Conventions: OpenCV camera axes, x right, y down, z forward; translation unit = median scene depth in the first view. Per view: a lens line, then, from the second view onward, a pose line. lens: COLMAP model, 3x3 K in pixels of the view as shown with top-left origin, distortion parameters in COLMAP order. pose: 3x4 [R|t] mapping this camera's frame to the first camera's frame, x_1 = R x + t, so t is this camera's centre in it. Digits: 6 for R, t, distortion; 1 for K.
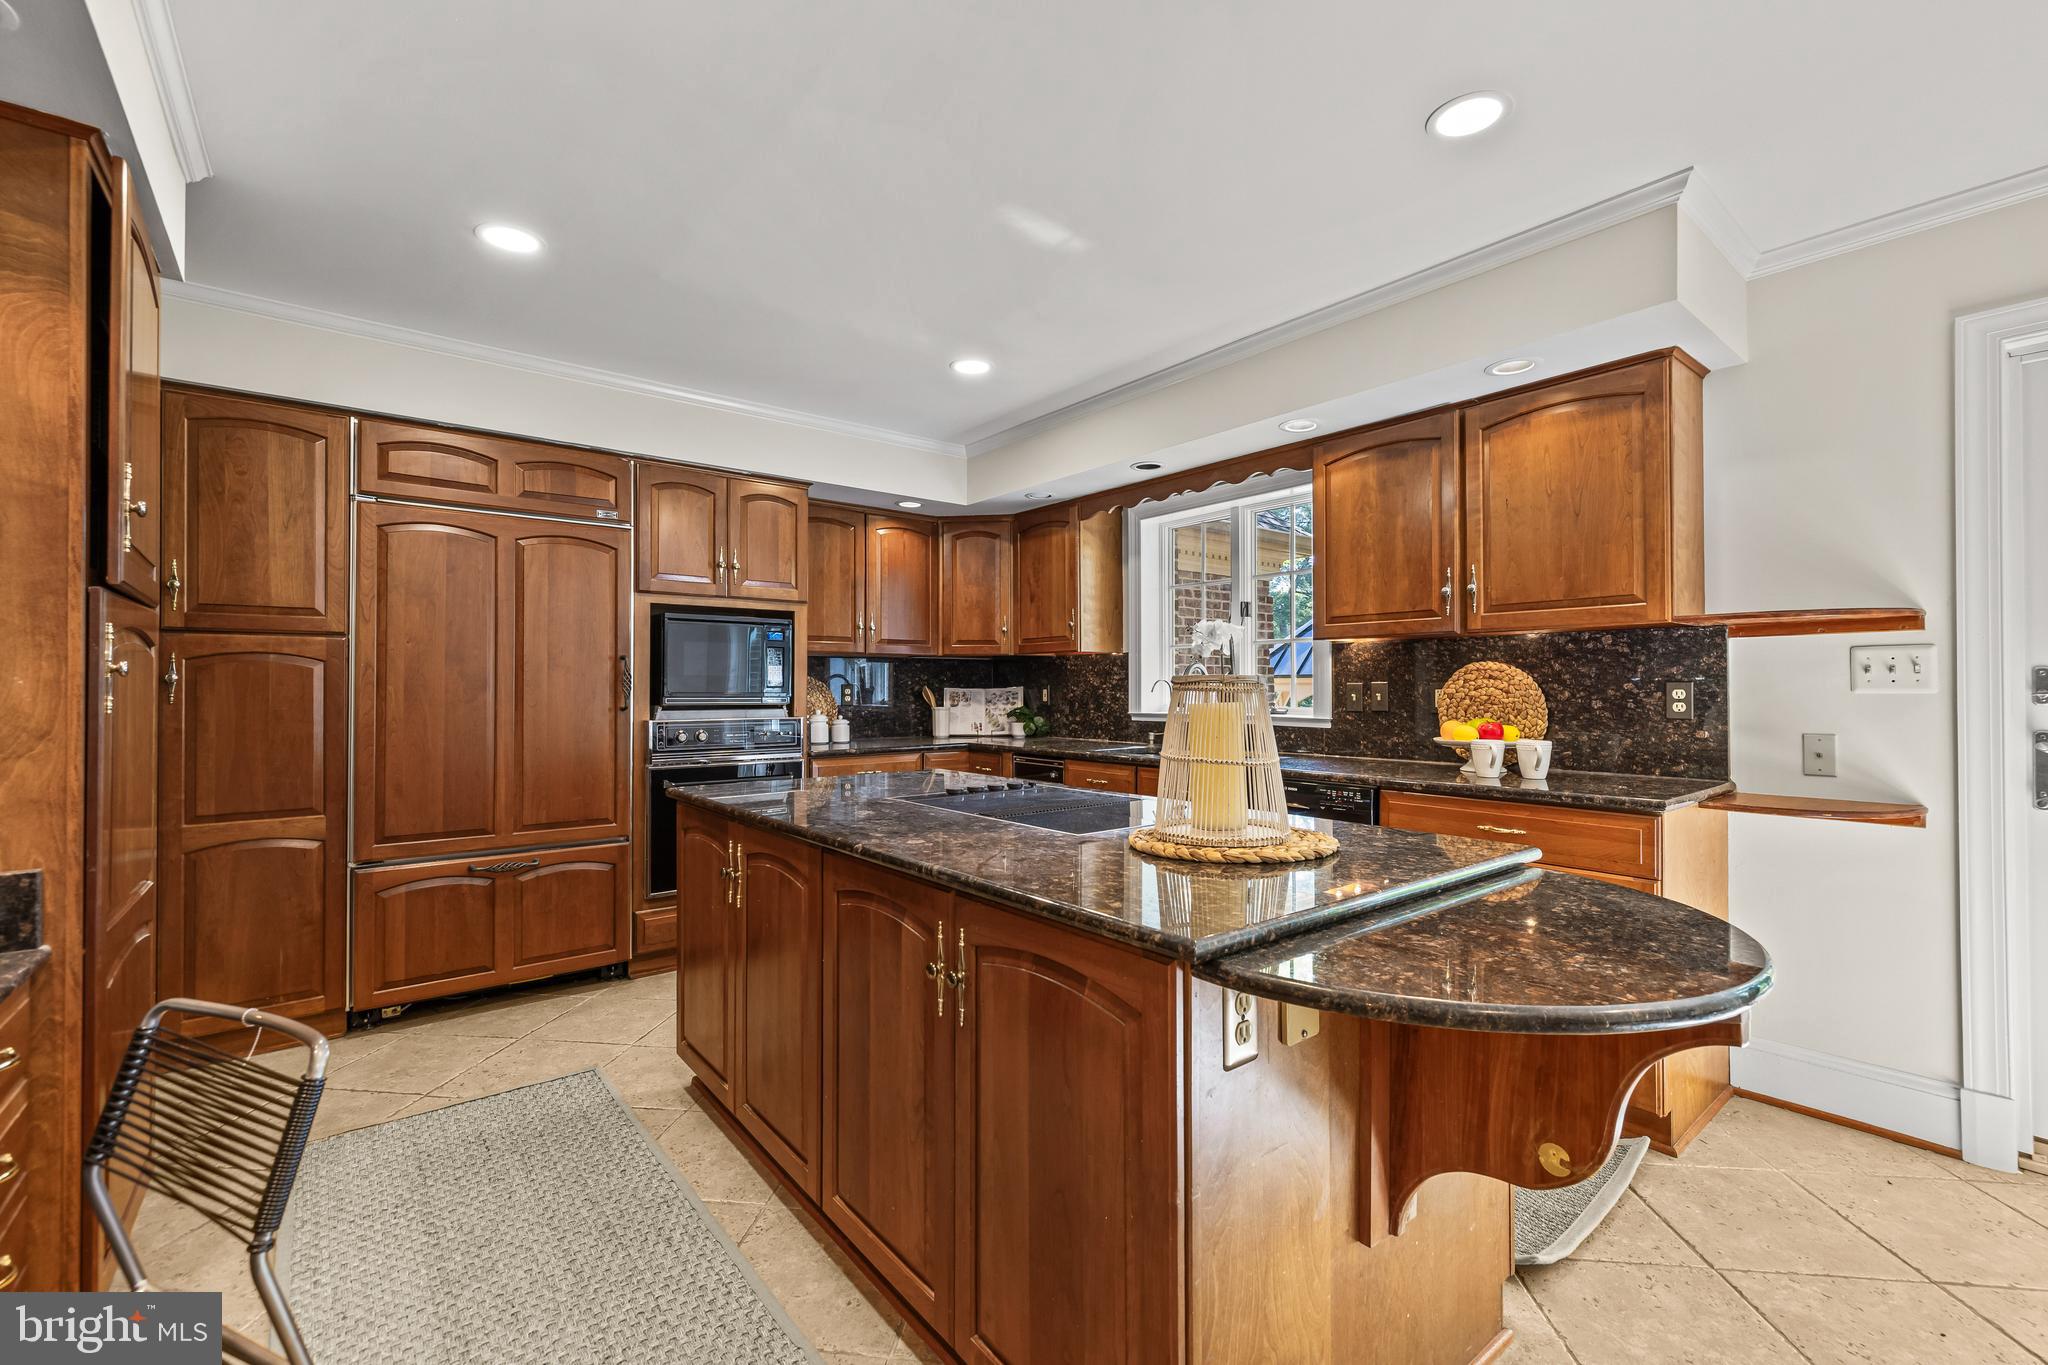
lens RADIAL K [[867.5, 0, 1013.1], [0, 867.5, 684.0], [0, 0, 1]] dist [0.000082, 0.000536]
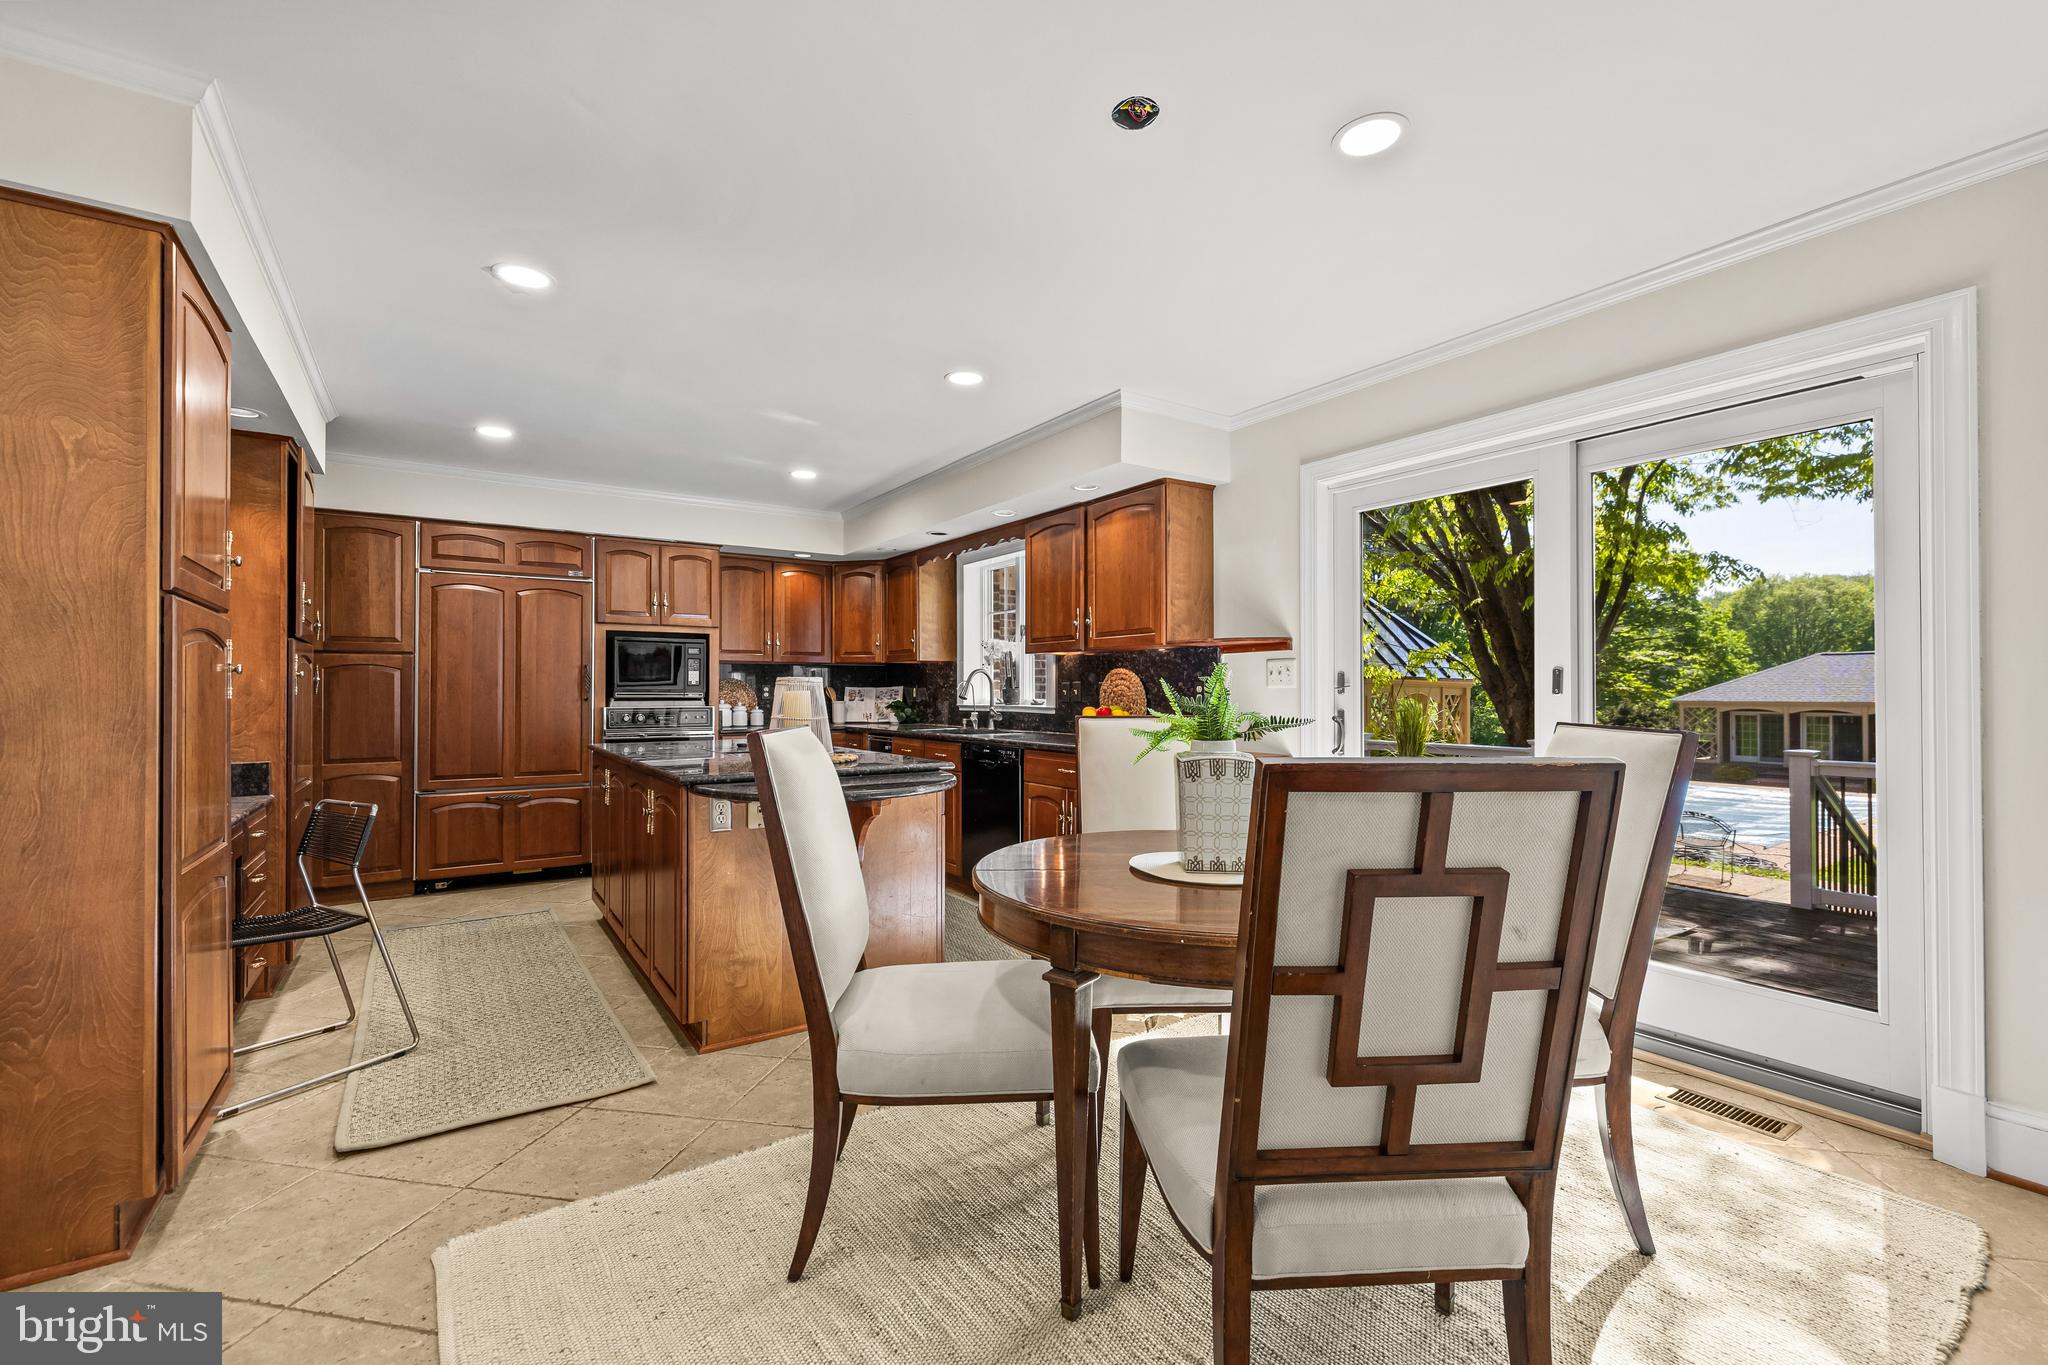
lens RADIAL K [[867.5, 0, 1011.7], [0, 867.5, 687.0], [0, 0, 1]] dist [0.000082, 0.000536]
pose [[0.996513, 0.000257, -0.083442, 0.467190], [-0.000196, 1.000000, 0.000750, 0.005553], [0.083443, -0.000731, 0.996512, -0.510878]]
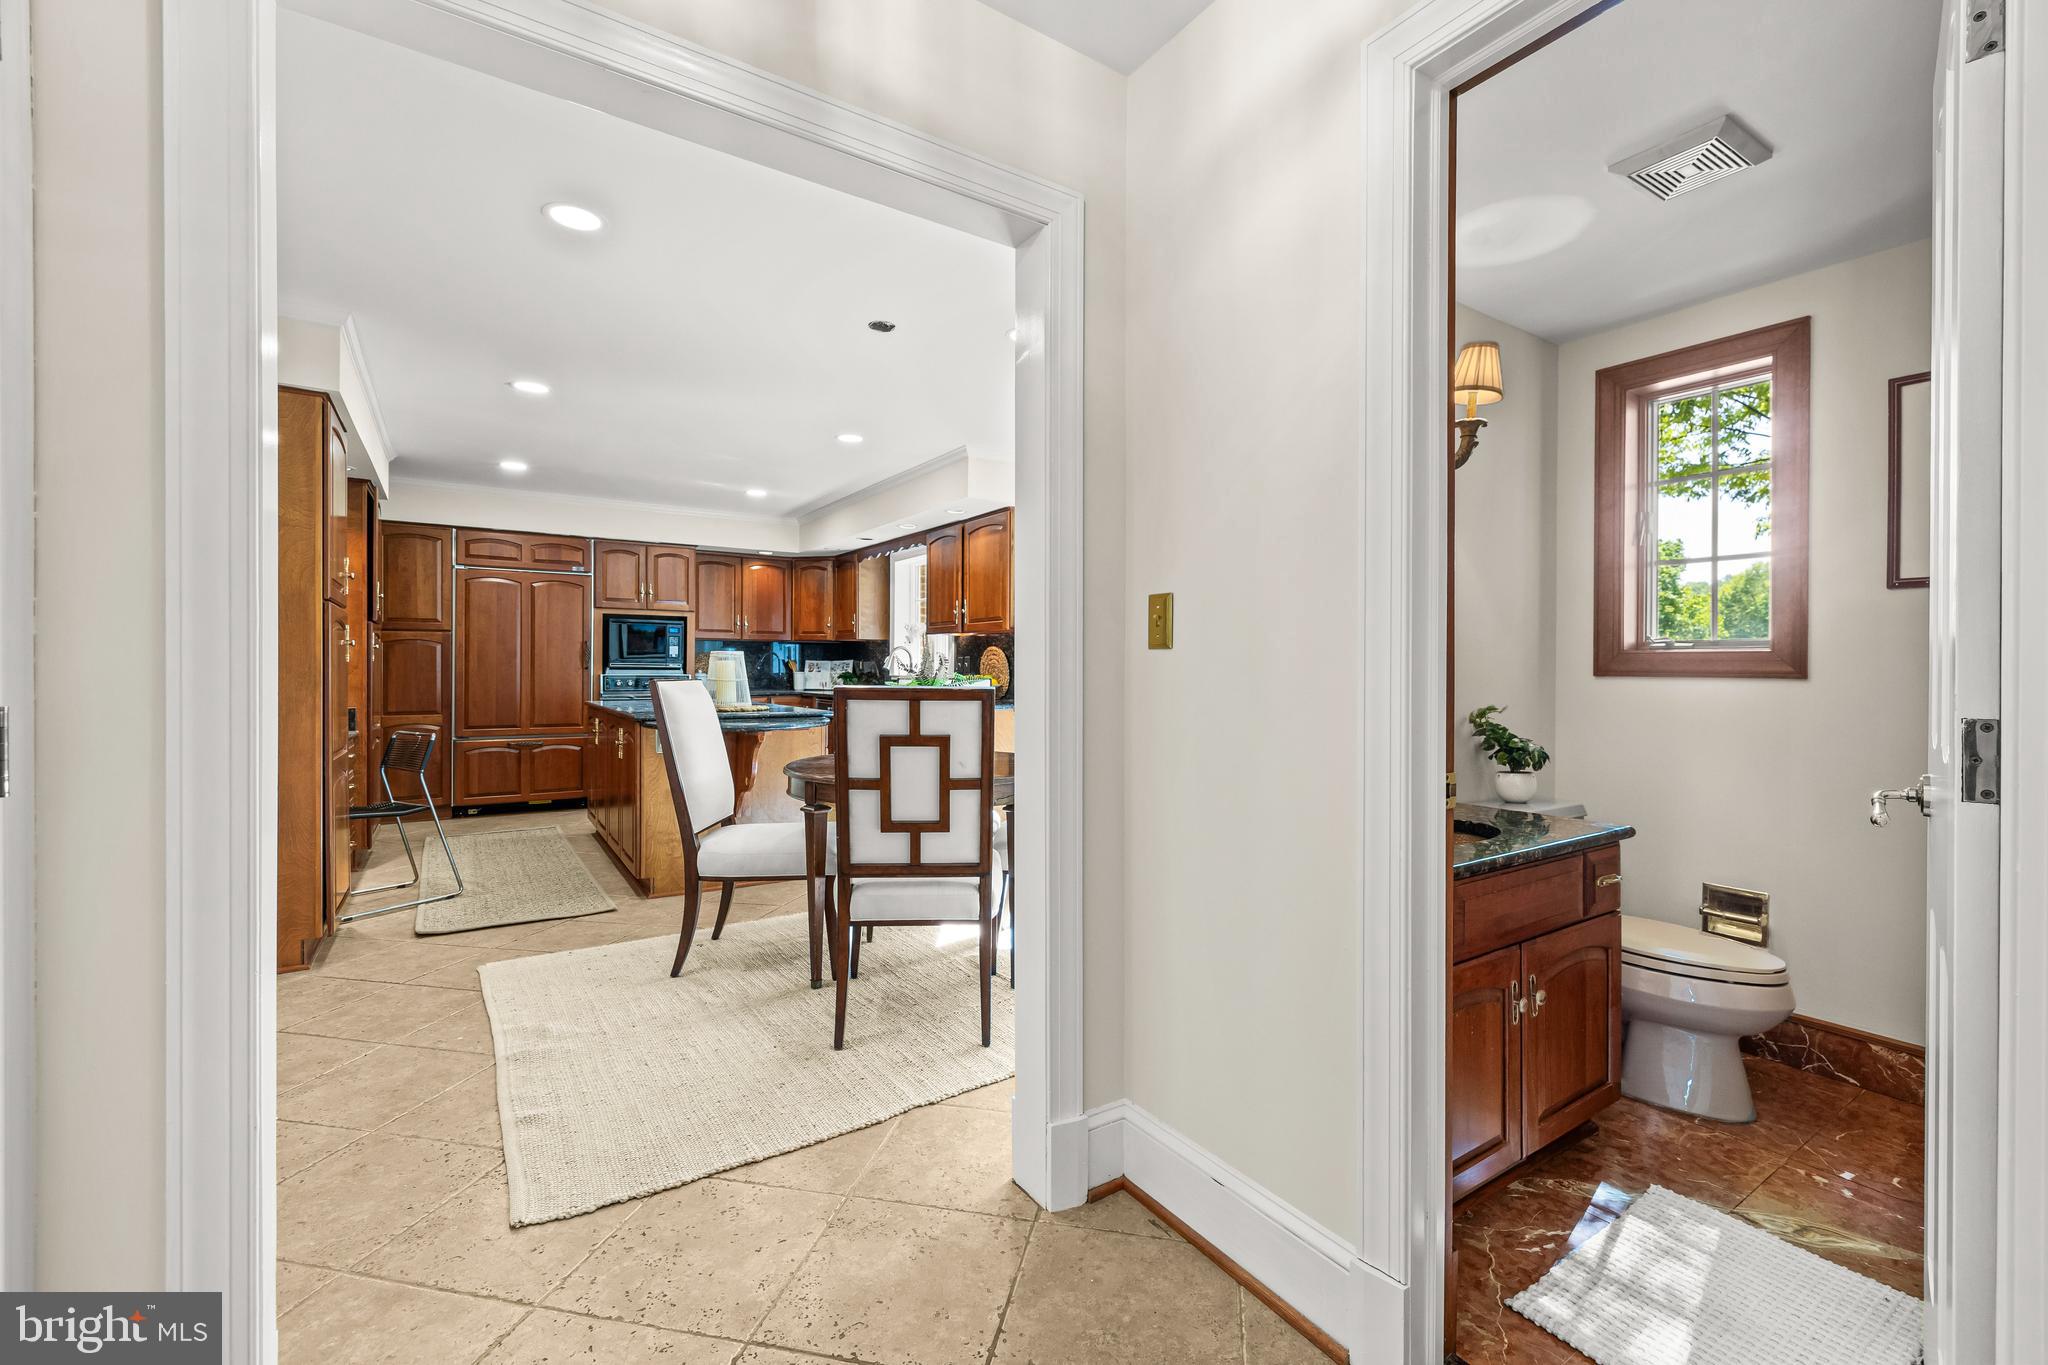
lens RADIAL K [[867.5, 0, 1039.3], [0, 867.5, 676.2], [0, 0, 1]] dist [0.000082, 0.000536]
pose [[0.996851, 0.008285, -0.078868, 0.781504], [-0.007143, 0.999866, 0.014750, 0.011676], [0.078979, -0.014140, 0.996776, -0.940746]]
